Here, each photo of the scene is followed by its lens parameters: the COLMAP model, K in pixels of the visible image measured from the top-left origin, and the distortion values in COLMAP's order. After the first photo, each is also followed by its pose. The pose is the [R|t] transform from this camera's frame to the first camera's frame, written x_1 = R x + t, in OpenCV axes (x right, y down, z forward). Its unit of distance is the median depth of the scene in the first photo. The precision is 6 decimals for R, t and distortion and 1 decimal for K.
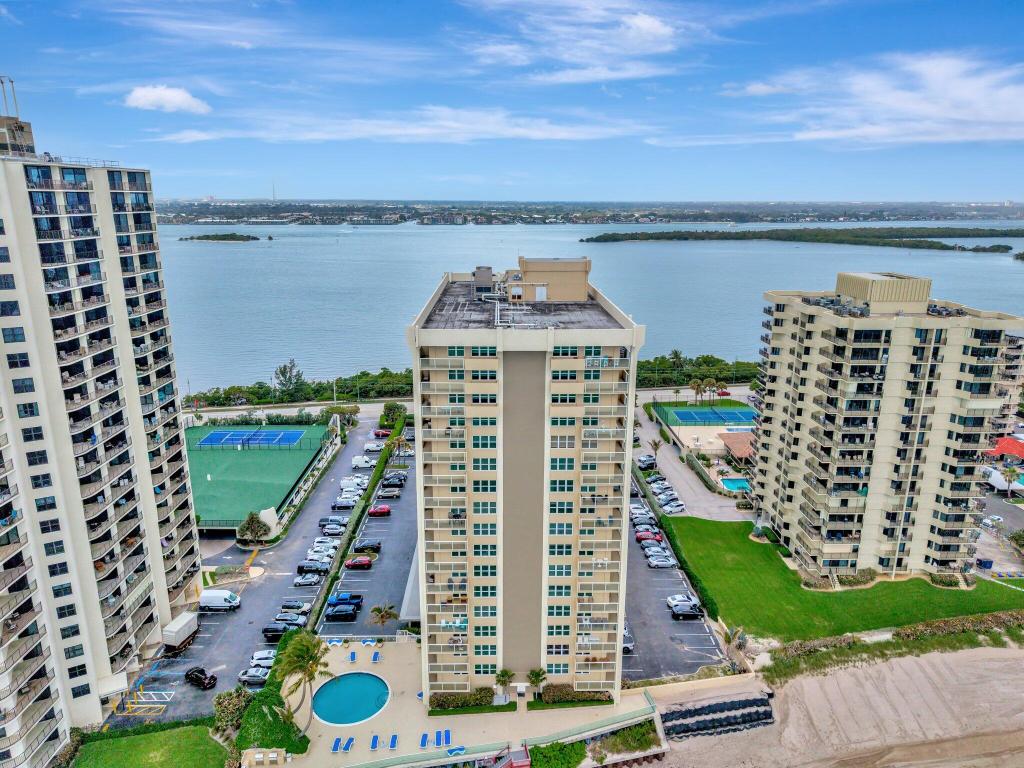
lens RADIAL K [[671.5, 0, 504.6], [0, 671.5, 385.9], [0, 0, 1]] dist [0.003954, -0.000268]
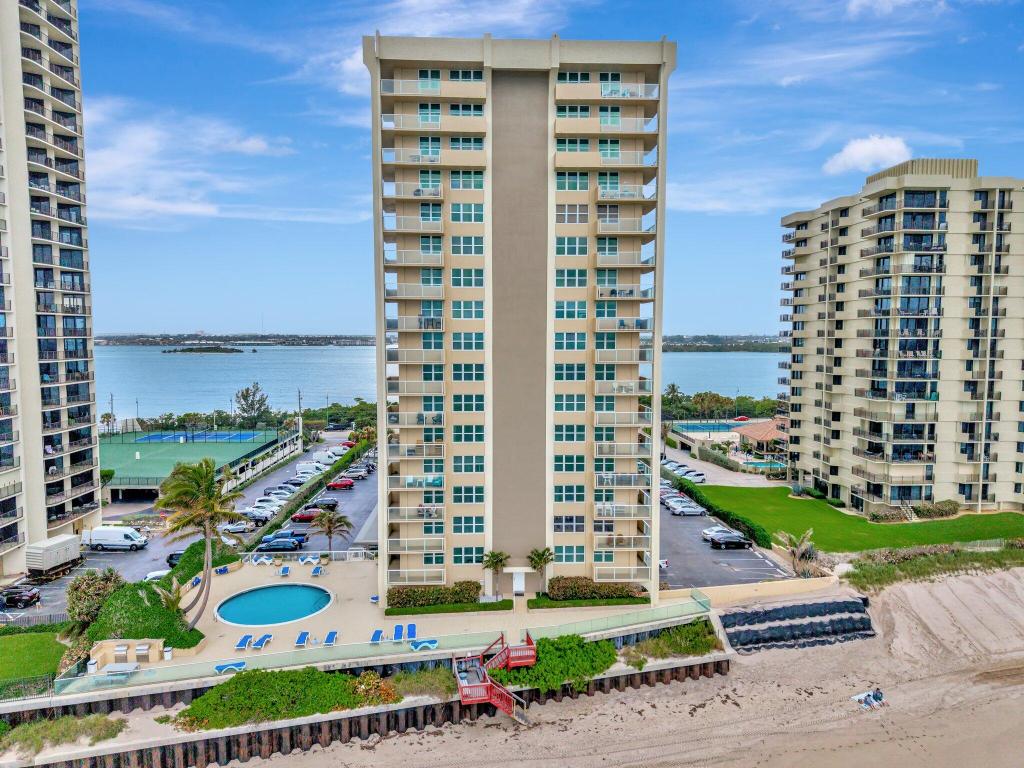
lens RADIAL K [[671.5, 0, 504.6], [0, 671.5, 385.9], [0, 0, 1]] dist [0.003954, -0.000268]
pose [[0.999668, -0.002009, 0.025707, -0.007840], [0.006749, 0.982589, -0.185669, 0.374274], [-0.024886, 0.185781, 0.982276, 0.266786]]
